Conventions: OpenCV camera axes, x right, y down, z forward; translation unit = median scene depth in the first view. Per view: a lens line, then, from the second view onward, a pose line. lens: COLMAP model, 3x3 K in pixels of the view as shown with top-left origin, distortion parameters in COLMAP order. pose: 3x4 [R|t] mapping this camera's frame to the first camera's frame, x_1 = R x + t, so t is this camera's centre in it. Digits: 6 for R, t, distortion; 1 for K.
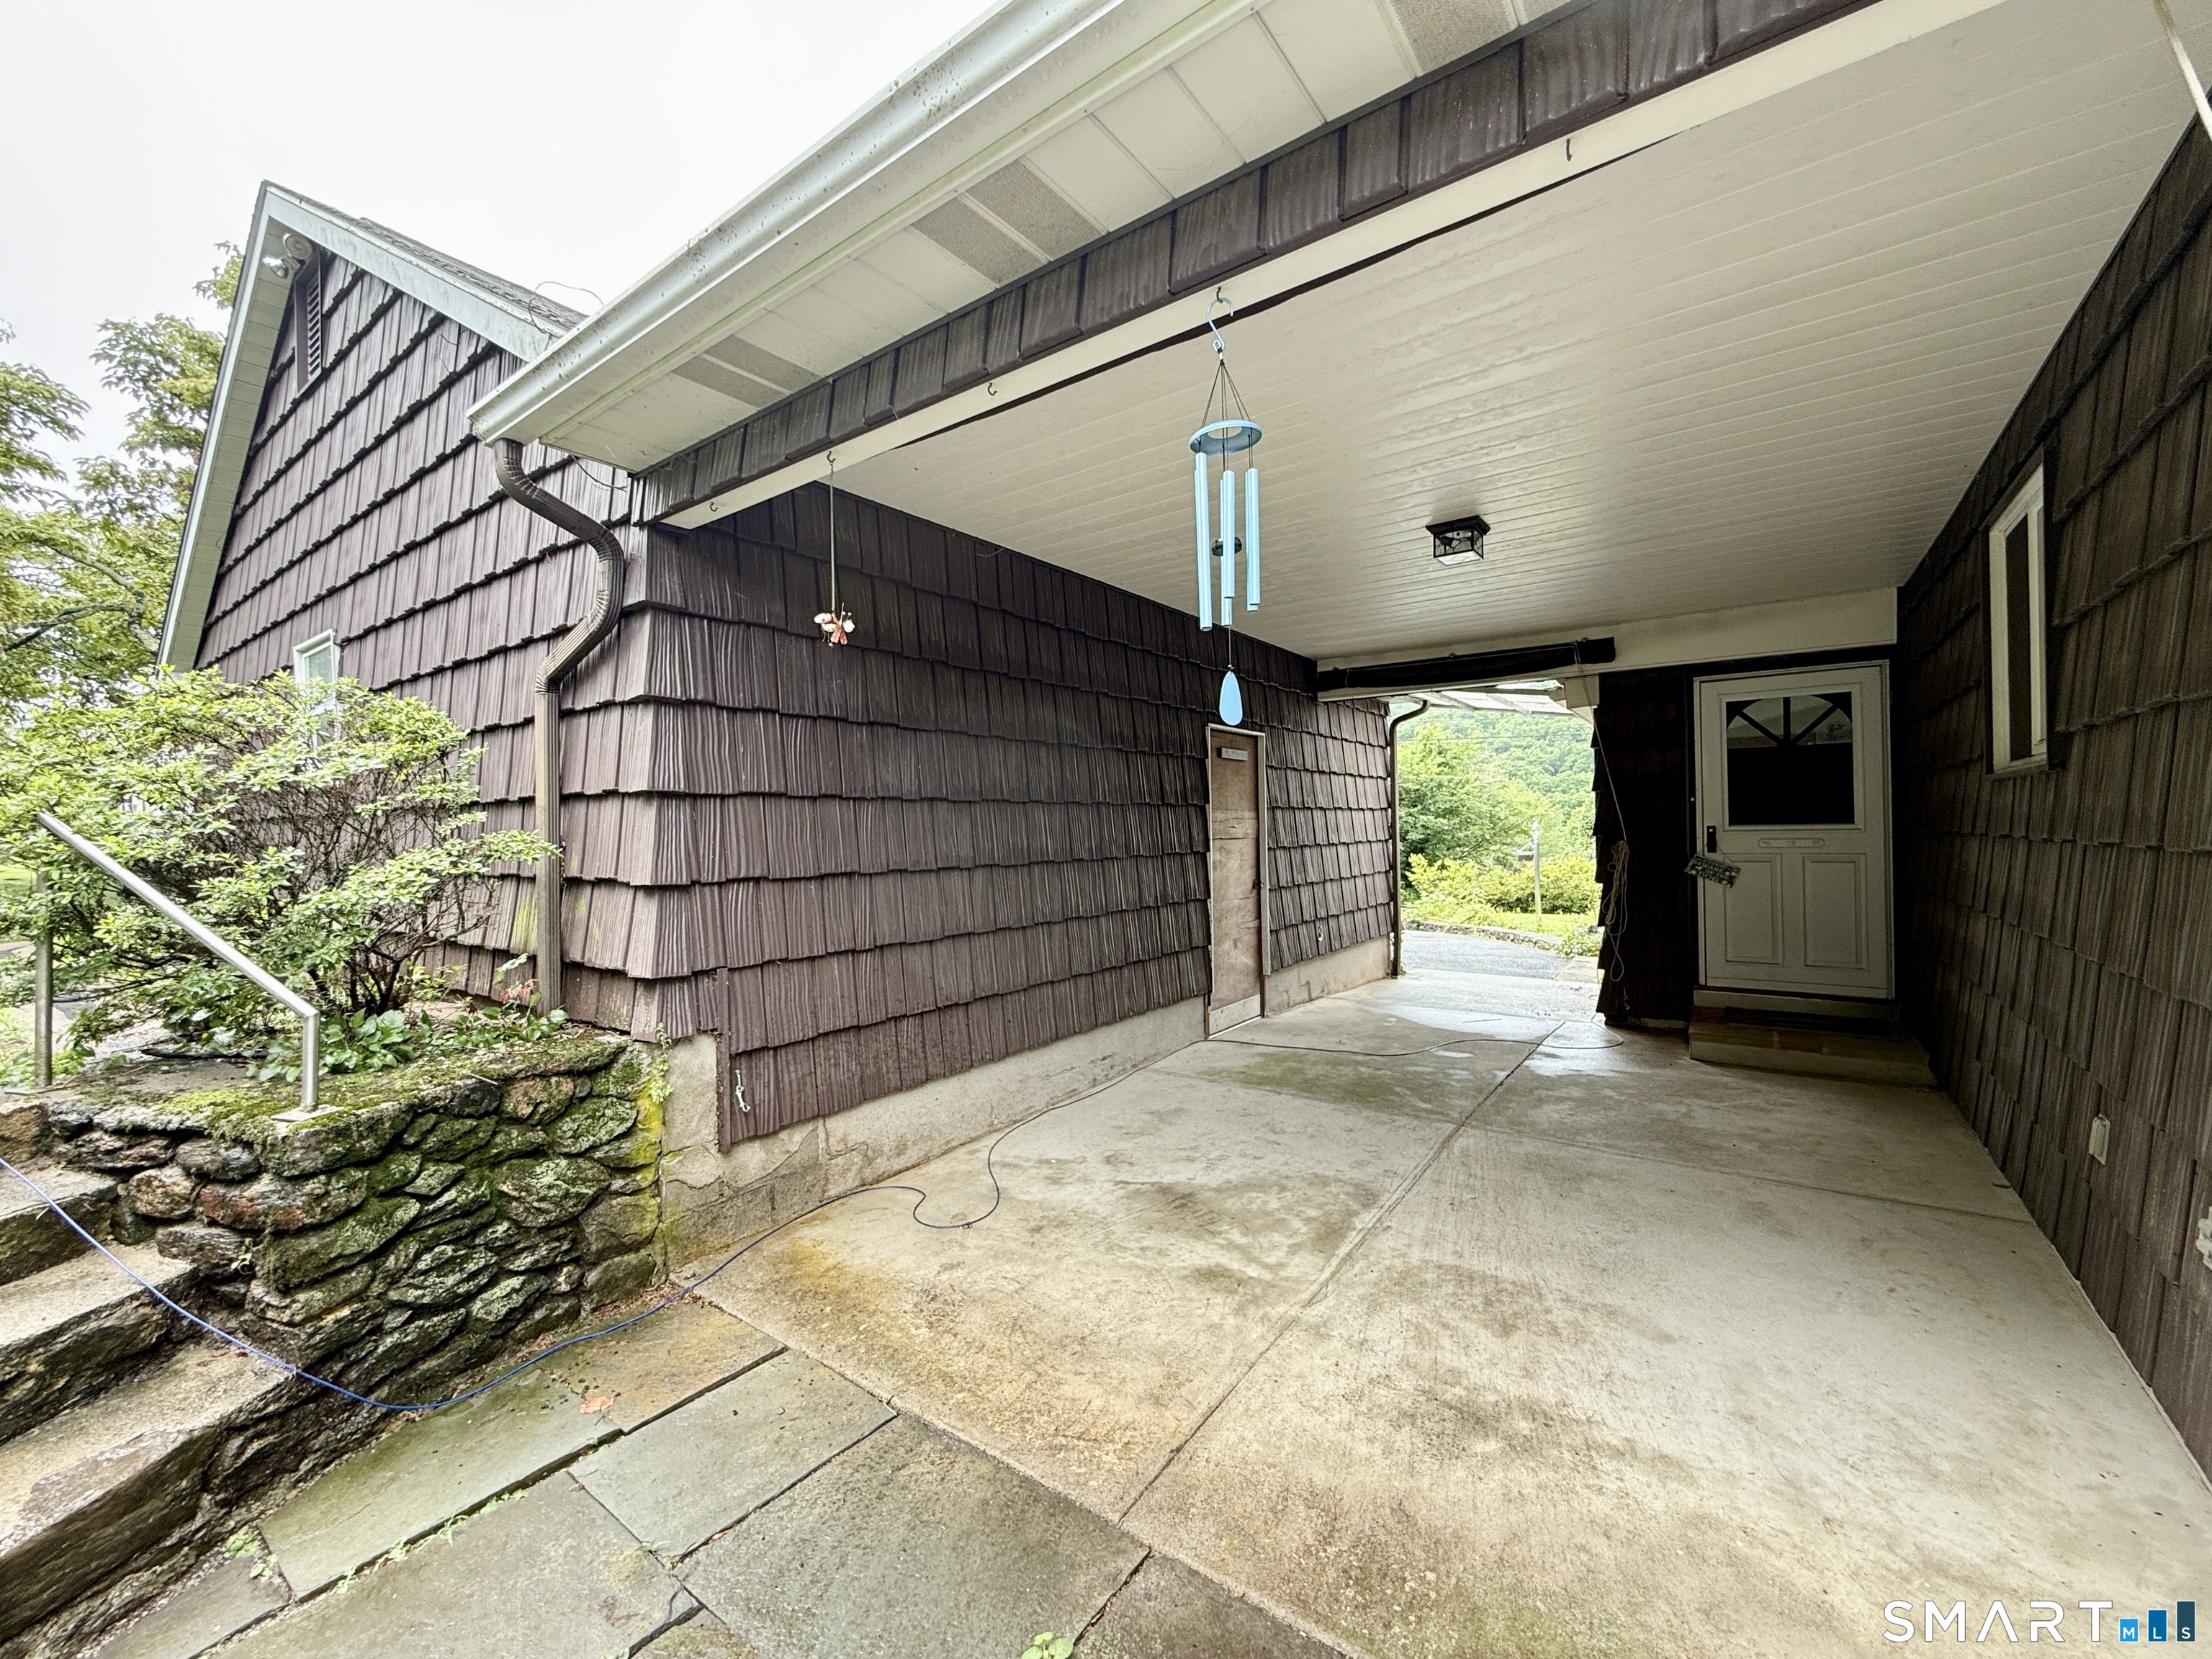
lens RADIAL K [[897.2, 0, 1106.0], [0, 897.2, 829.5], [0, 0, 1]] dist [-0.001123, -0.000118]
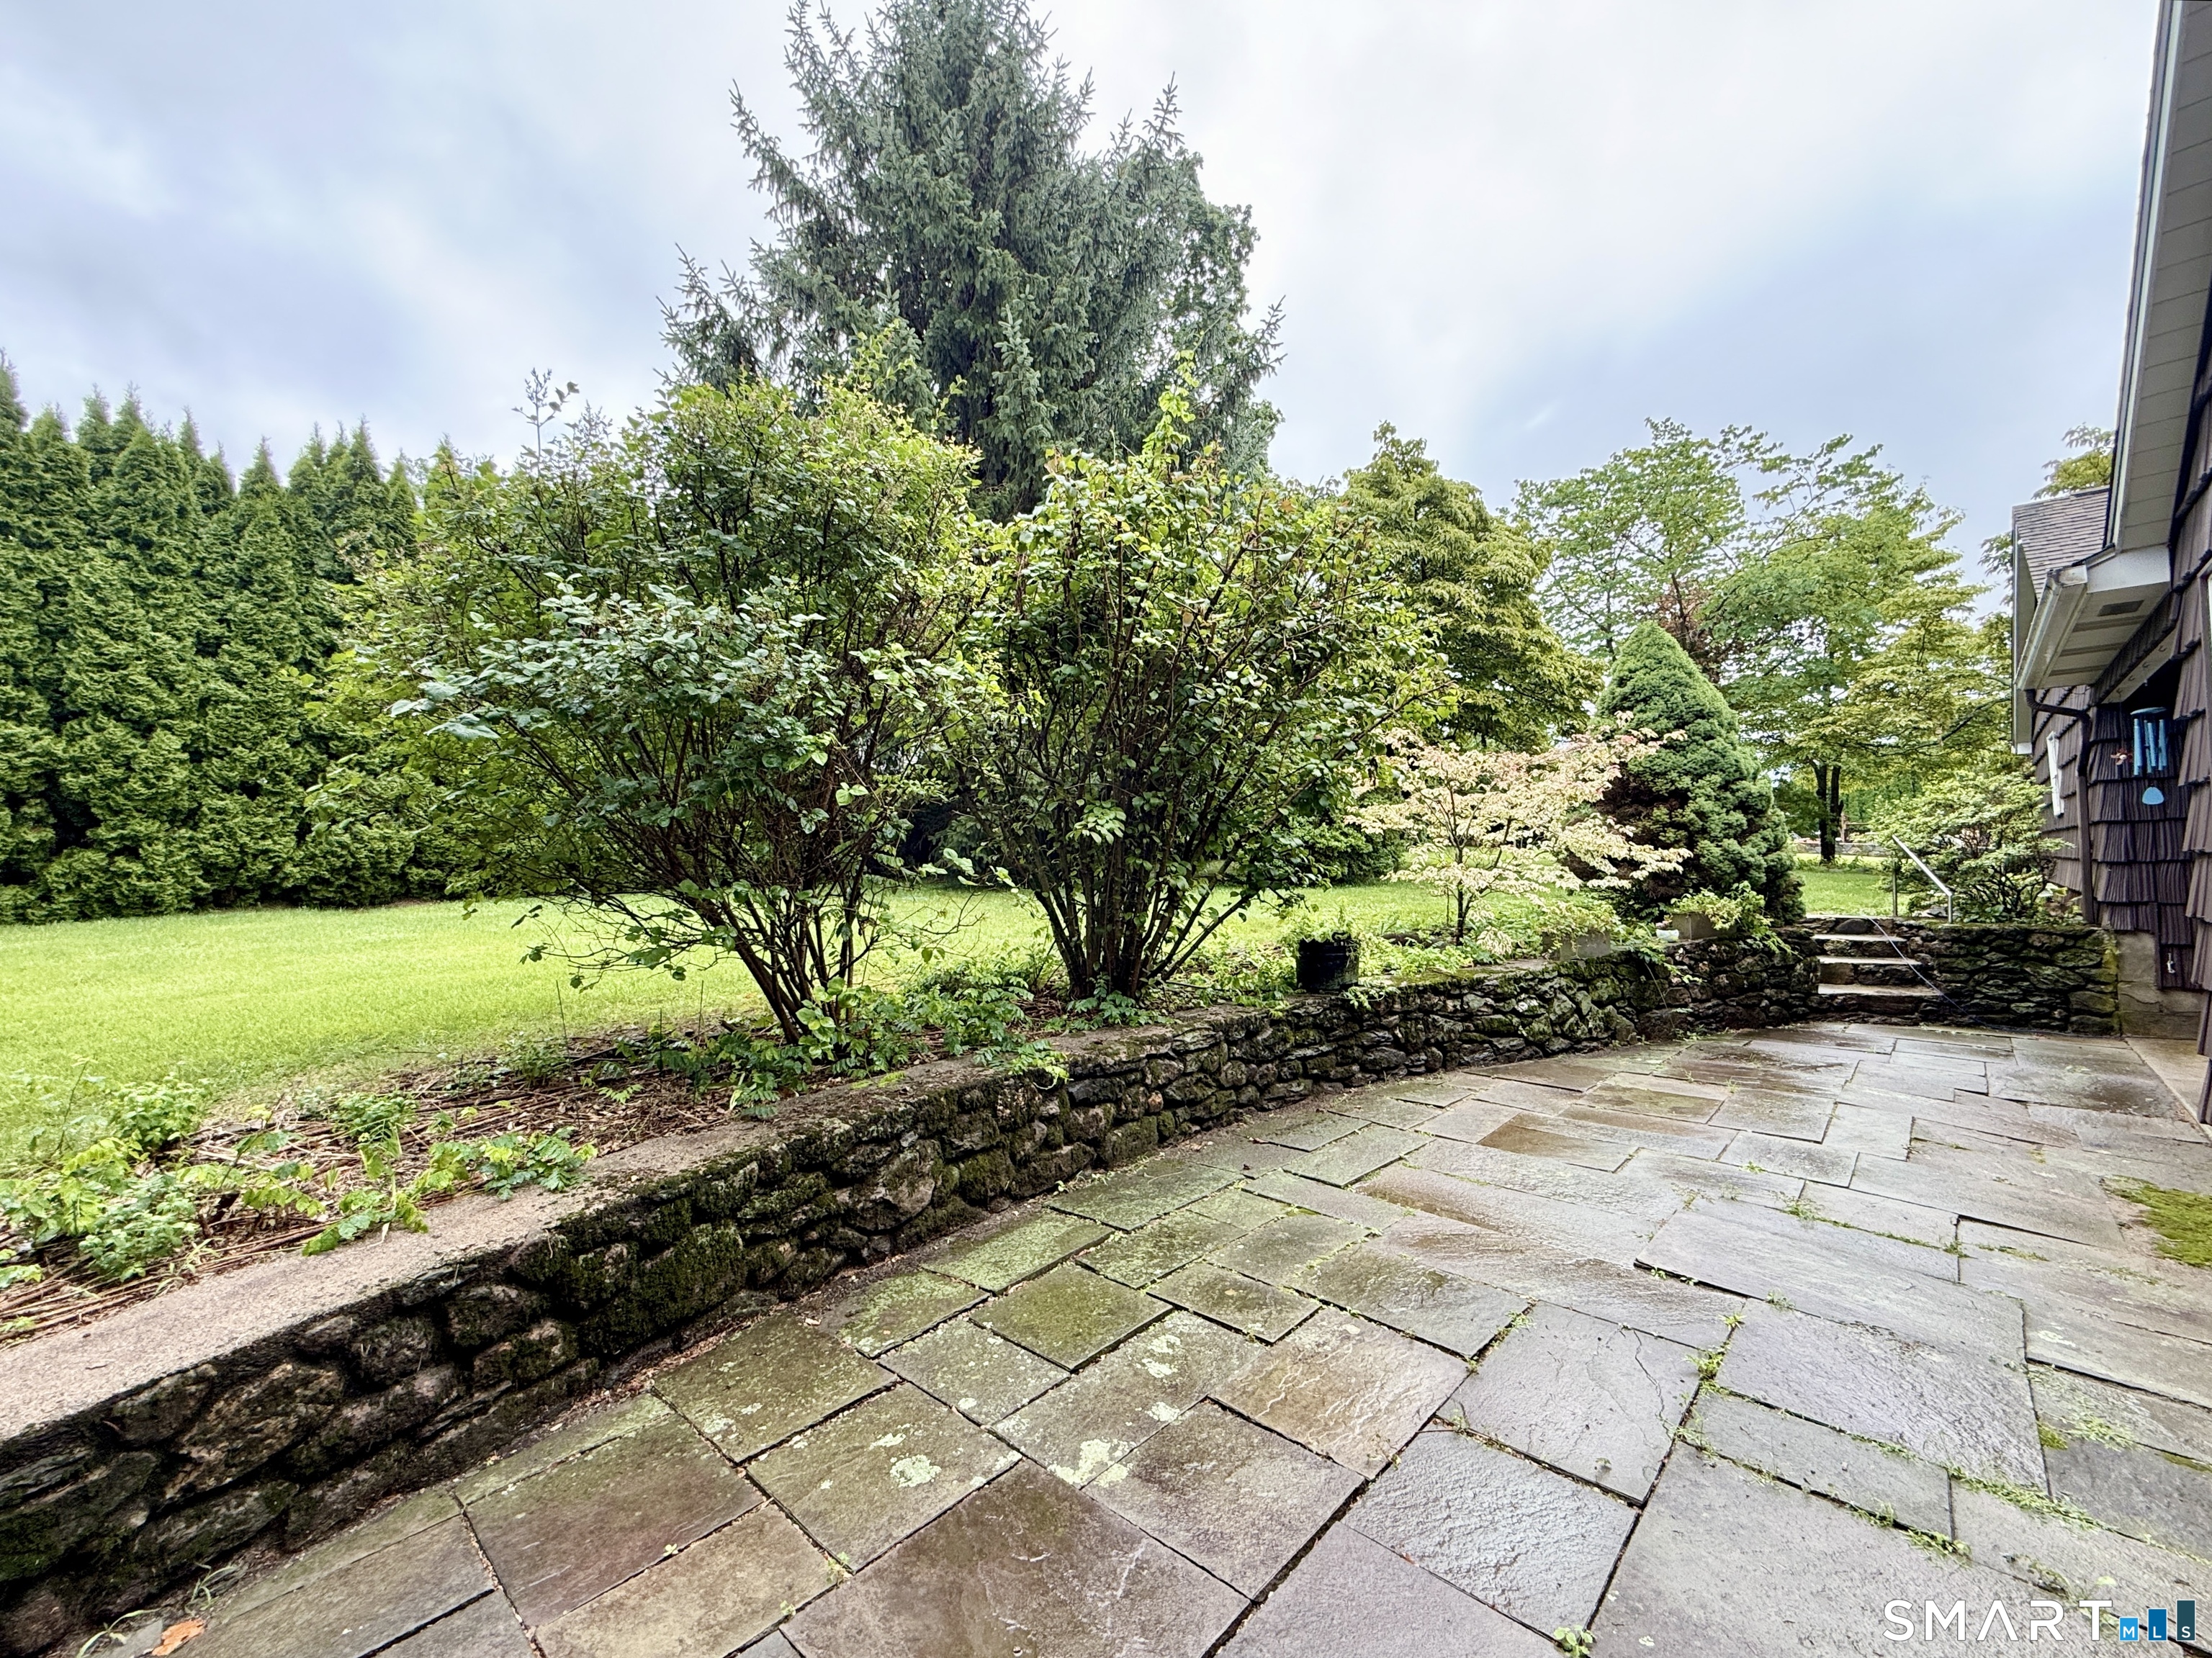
lens RADIAL K [[901.2, 0, 1106.0], [0, 901.2, 829.0], [0, 0, 1]] dist [-0.001185, 0.000197]
pose [[-0.117047, -0.024308, -0.992829, 2.231280], [0.007078, 0.999655, -0.025310, 0.019738], [0.993101, -0.009990, -0.116835, -1.365111]]
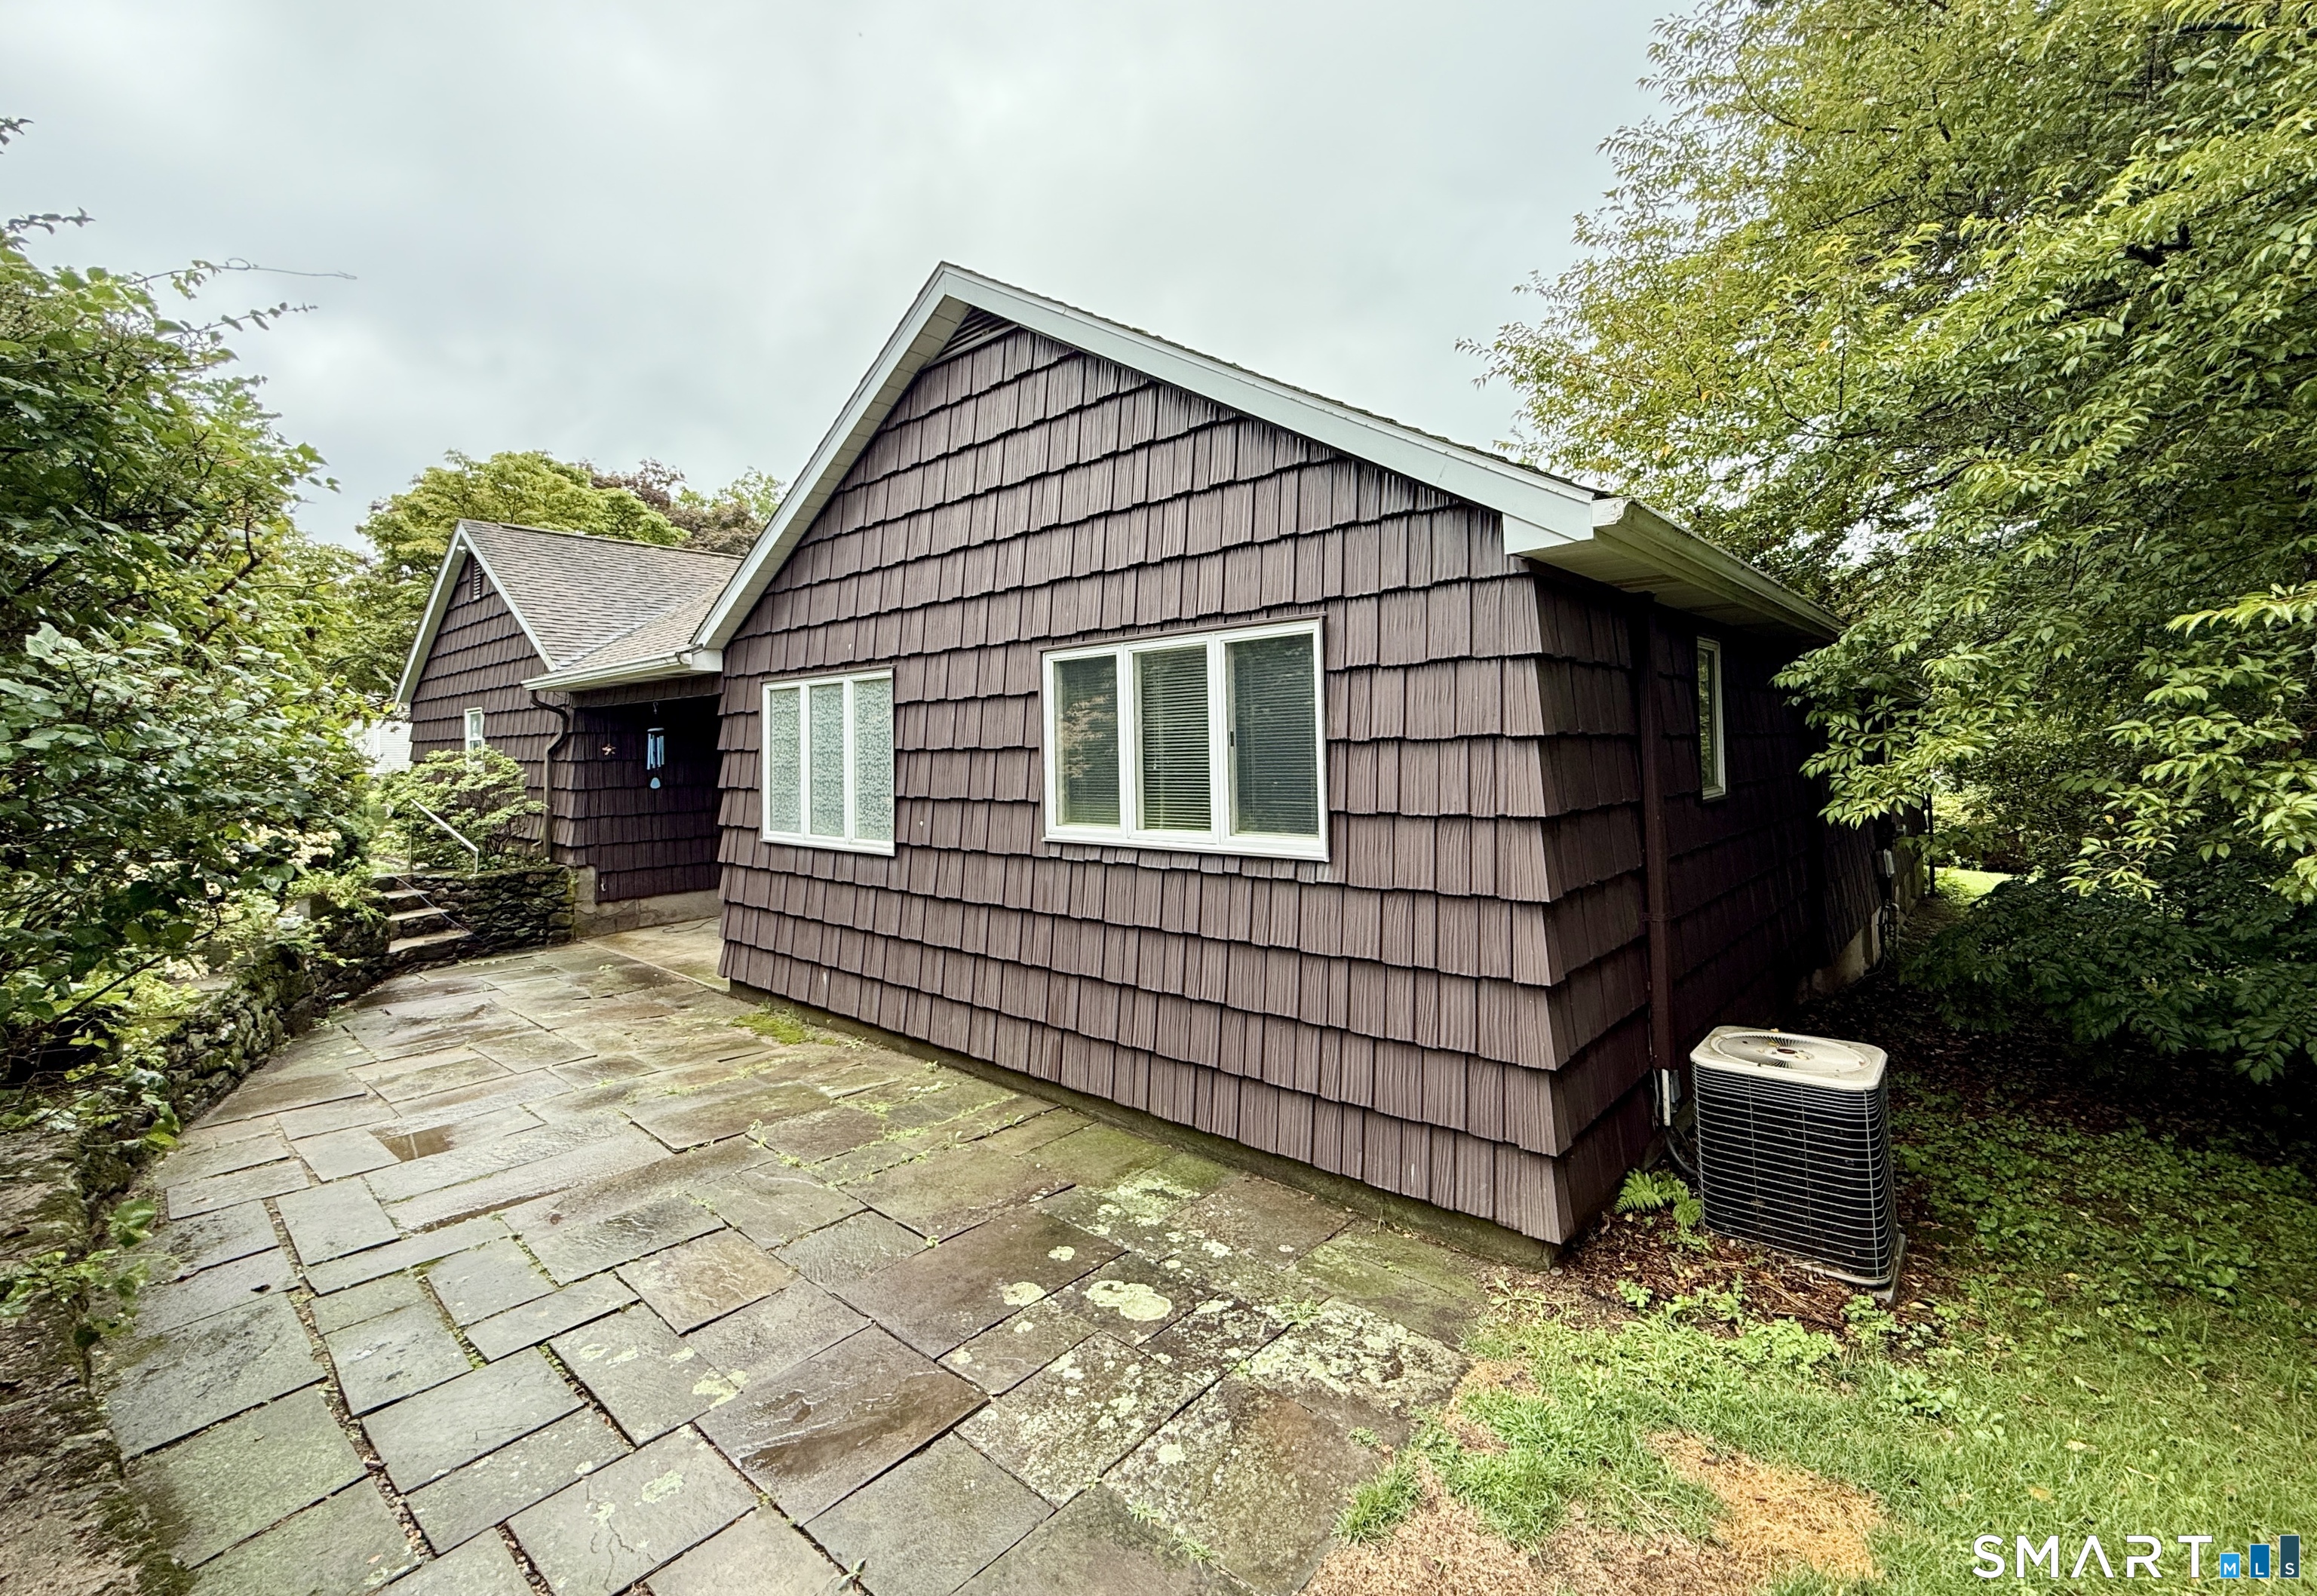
lens RADIAL K [[956.8, 0, 1164.9], [0, 956.8, 720.7], [0, 0, 1]] dist [0.001253, 0.000151]
pose [[0.996212, -0.007360, -0.086640, 2.085829], [0.004324, 0.999372, -0.035168, -0.173555], [0.086845, 0.034660, 0.995619, -2.462717]]
